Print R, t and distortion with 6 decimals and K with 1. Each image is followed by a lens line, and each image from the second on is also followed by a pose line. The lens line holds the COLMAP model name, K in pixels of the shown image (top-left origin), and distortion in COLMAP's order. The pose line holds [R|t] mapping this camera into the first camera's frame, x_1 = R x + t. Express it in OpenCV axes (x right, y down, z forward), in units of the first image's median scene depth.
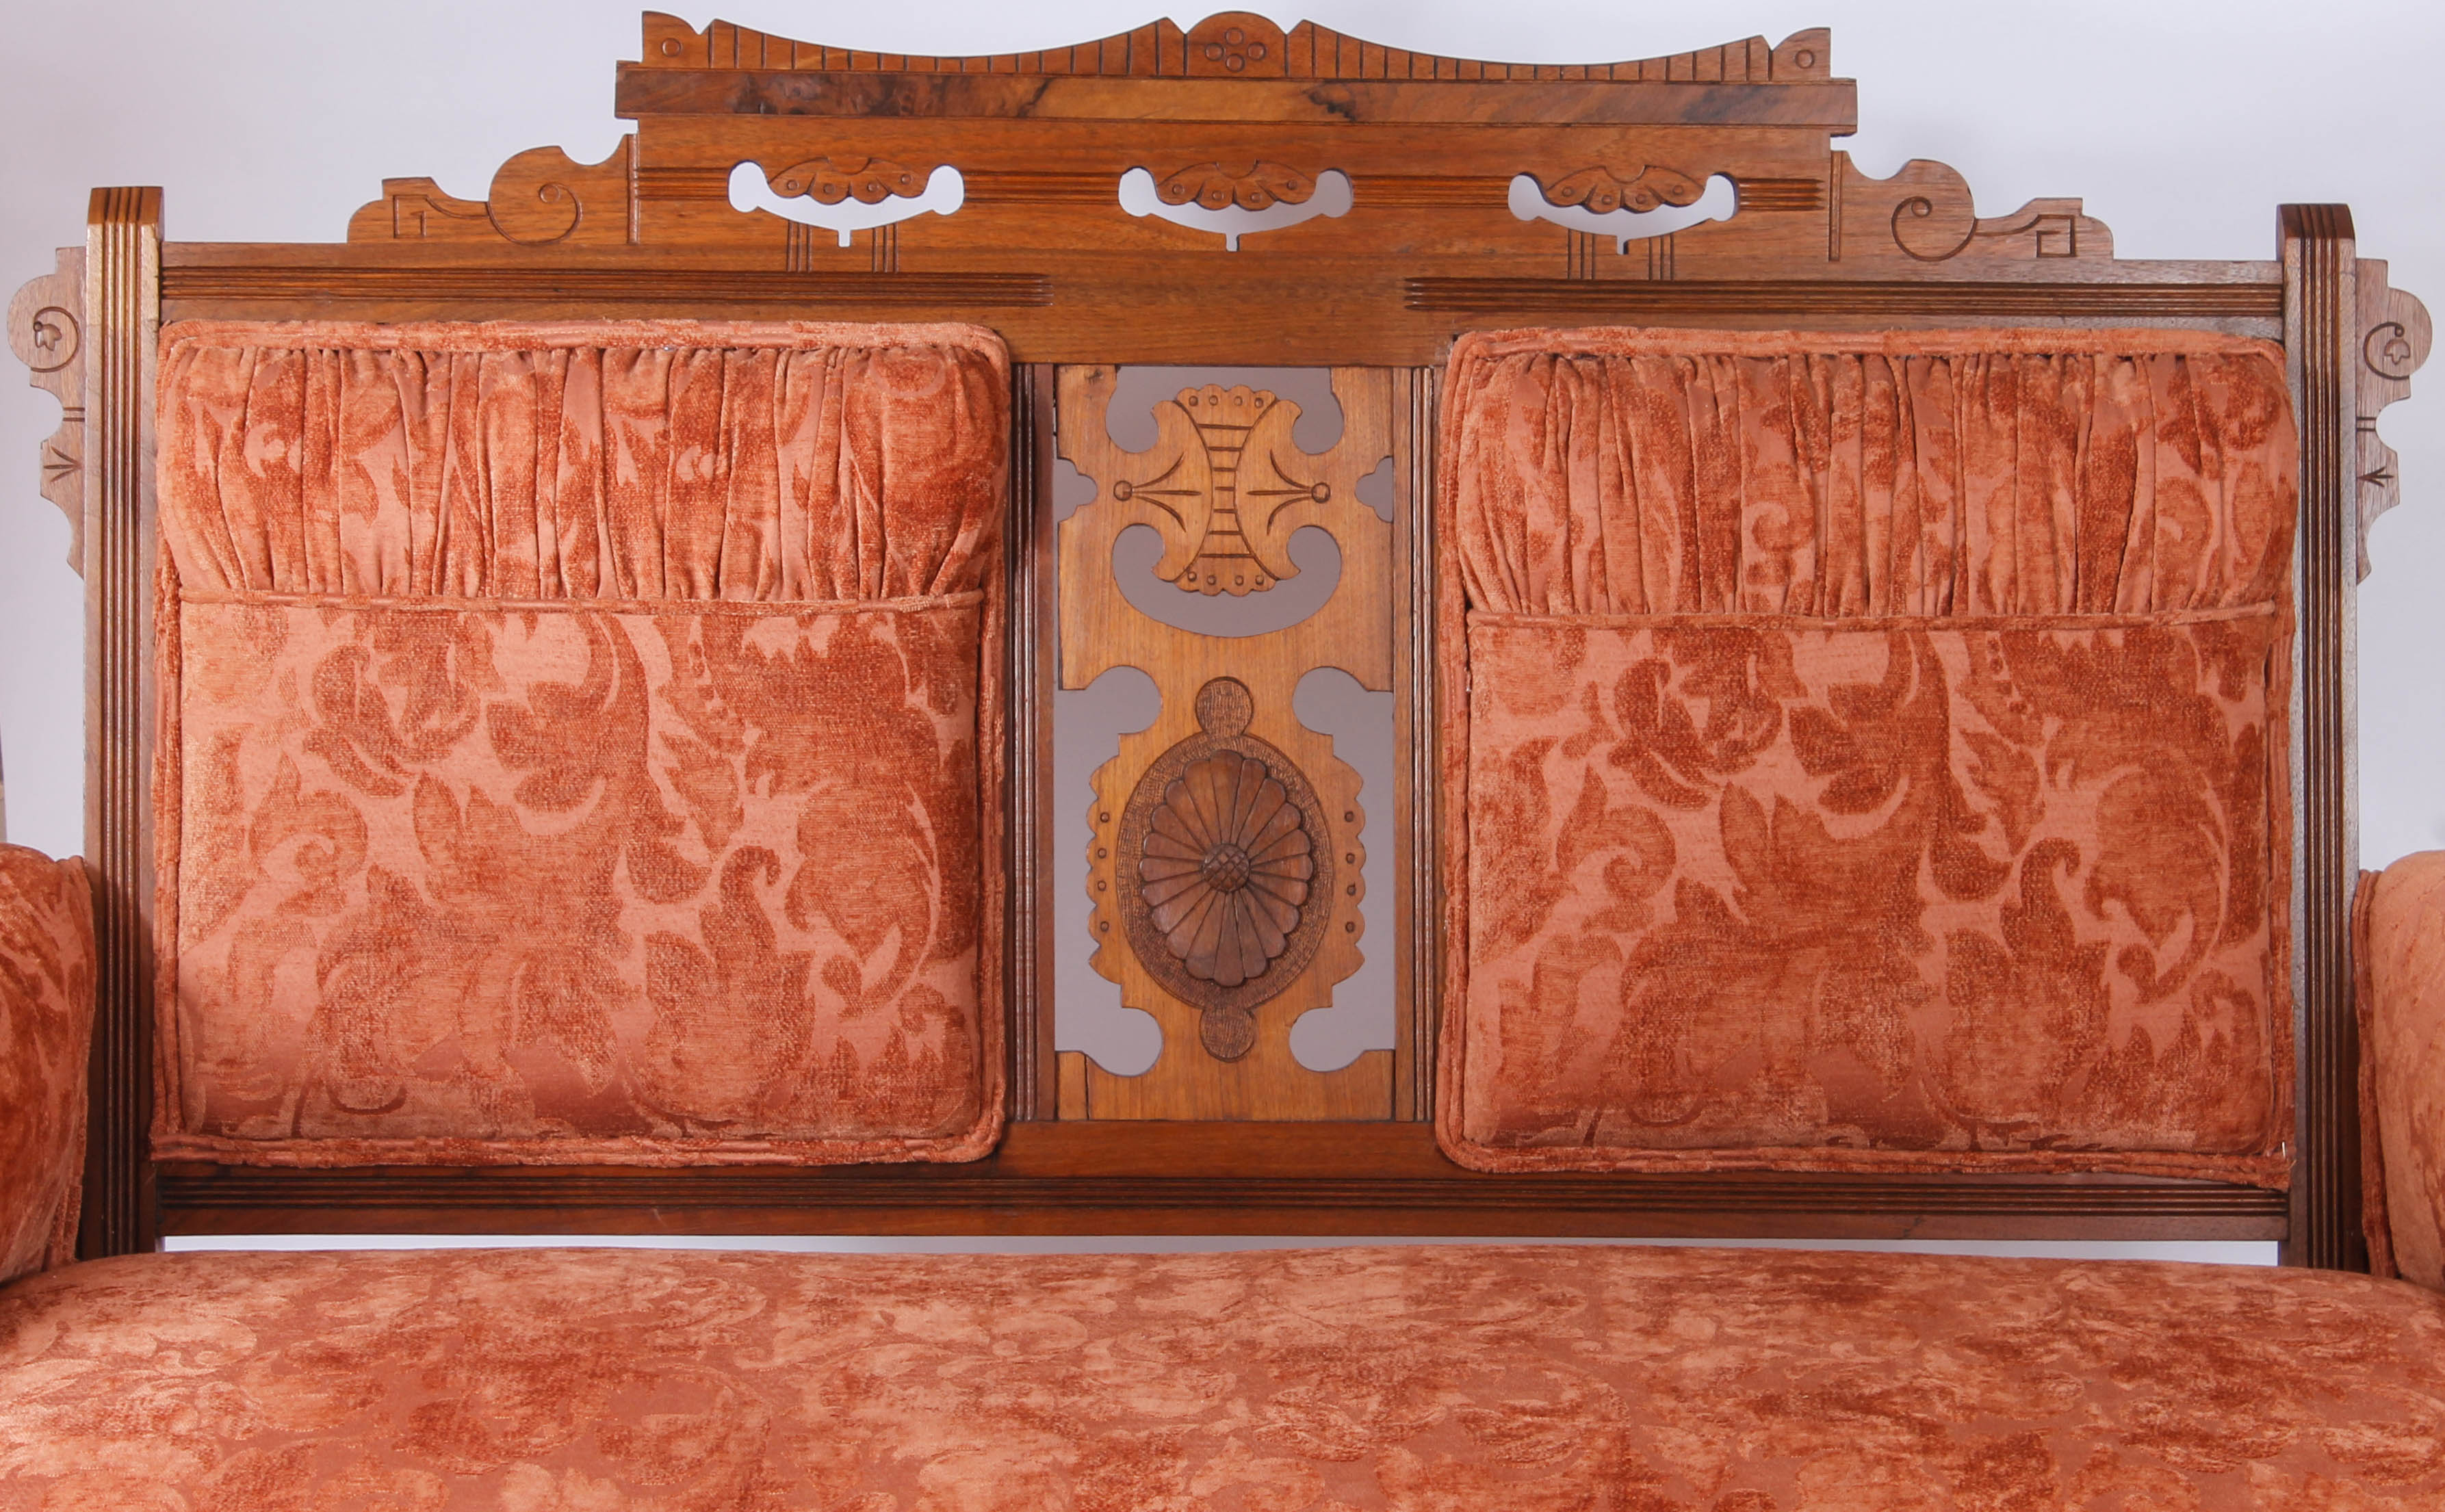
lens RADIAL K [[7086.3, 0, 1219.8], [0, 7086.3, 552.0], [0, 0, 1]] dist [0.058613, 0.113760]
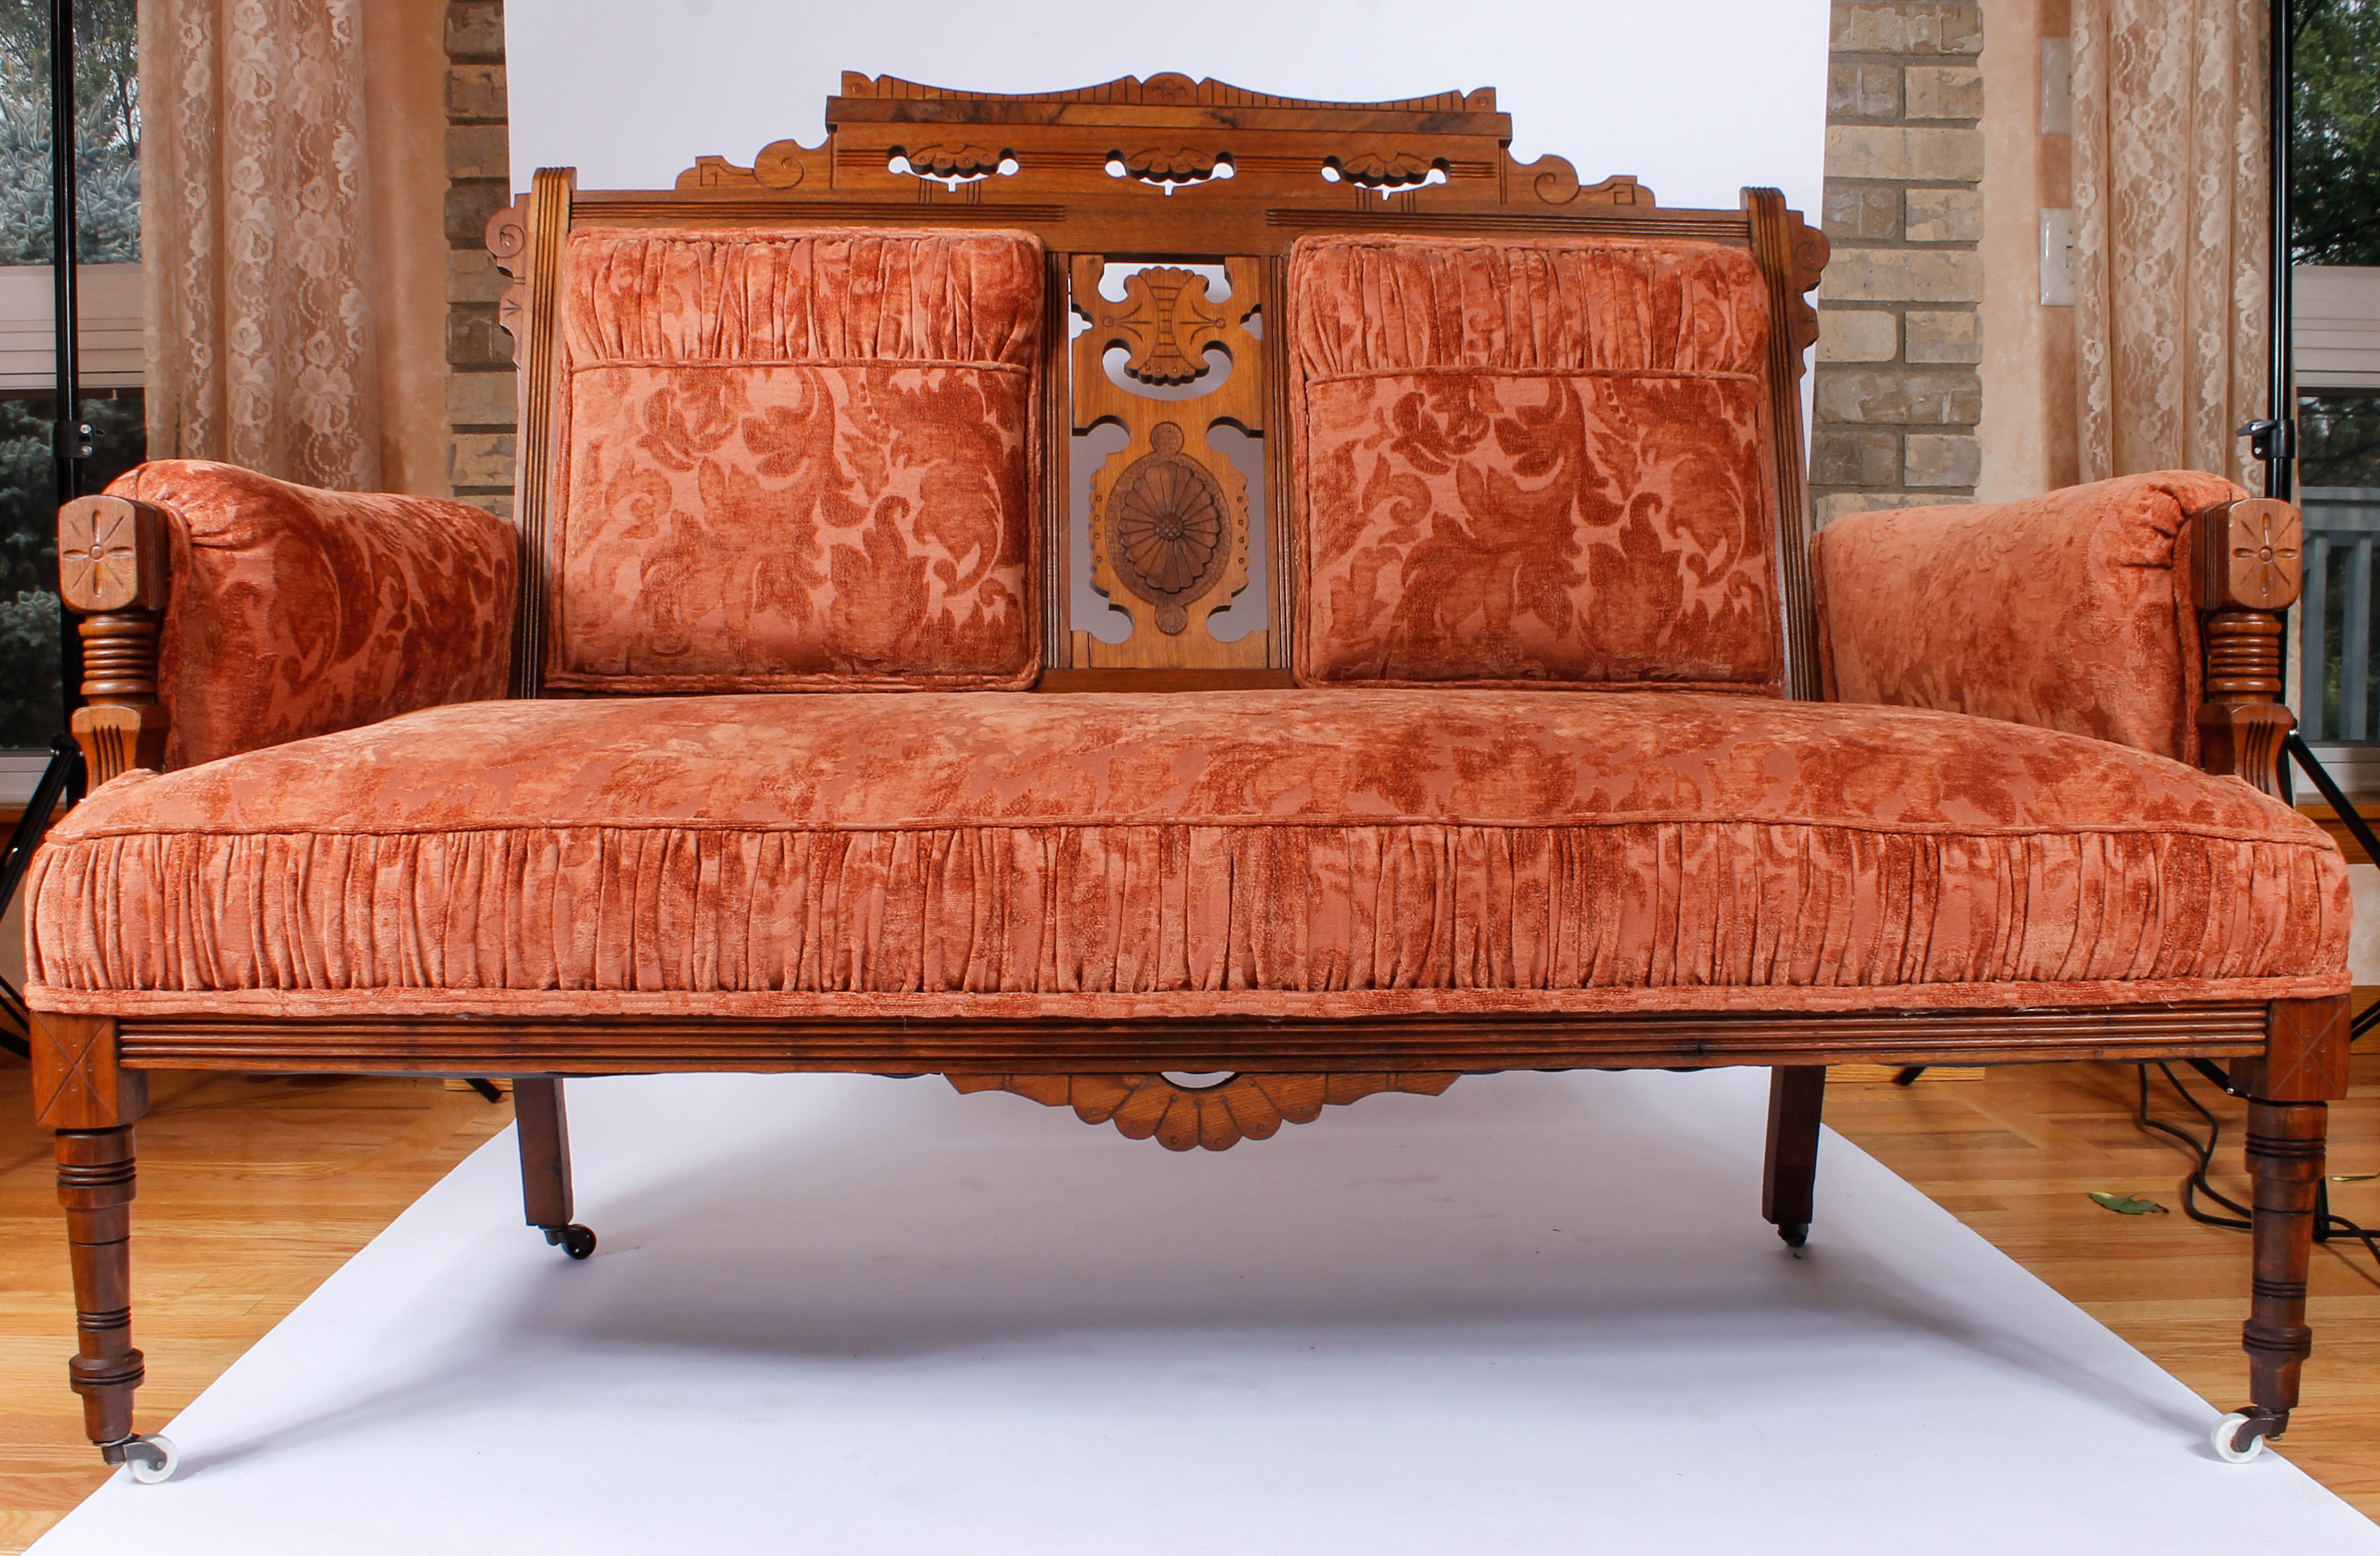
lens RADIAL K [[2397.3, 0, 1143.6], [0, 2397.3, 784.3], [0, 0, 1]] dist [-0.188654, 0.185729]
pose [[0.999955, -0.007106, 0.006329, -0.009599], [0.007944, 0.989526, -0.144139, 0.193046], [-0.005238, 0.144183, 0.989537, 0.436301]]
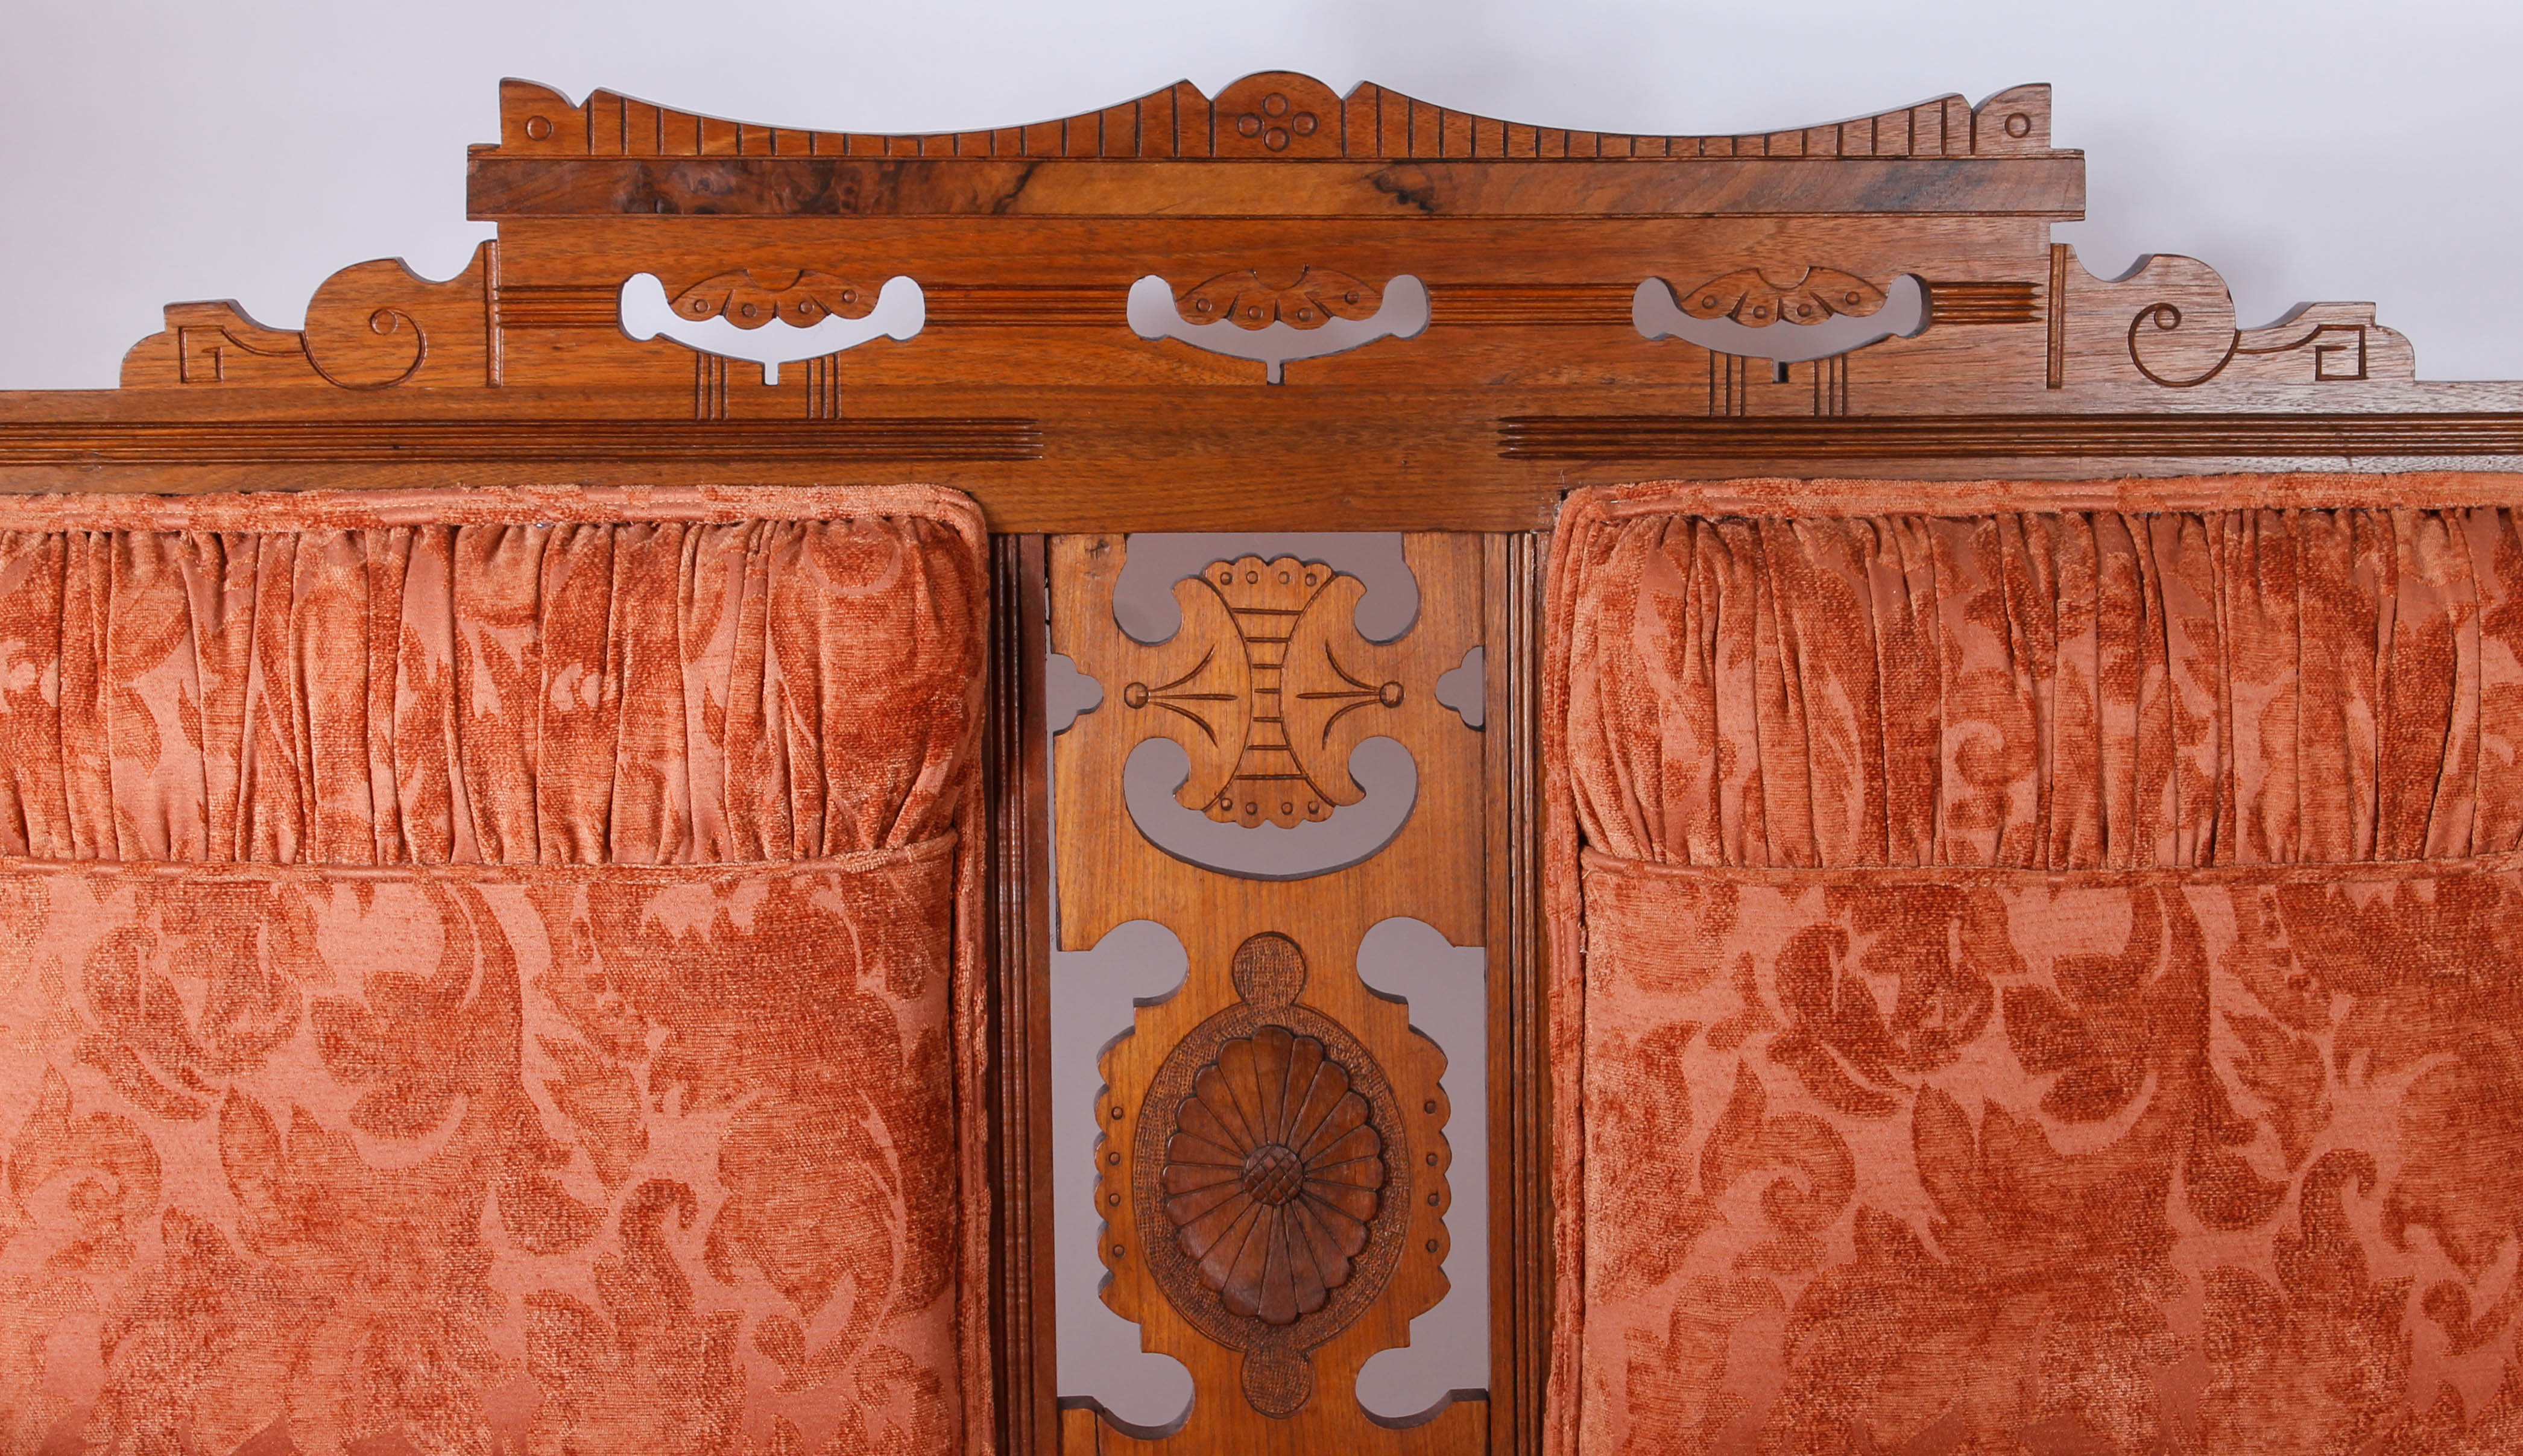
lens RADIAL K [[5336.2, 0, 1254.3], [0, 5336.2, 640.7], [0, 0, 1]] dist [0.020135, 0.197693]
pose [[0.999958, -0.008697, 0.002871, -0.002412], [0.008320, 0.993677, 0.111967, -0.080864], [-0.003826, -0.111938, 0.993708, 0.426011]]
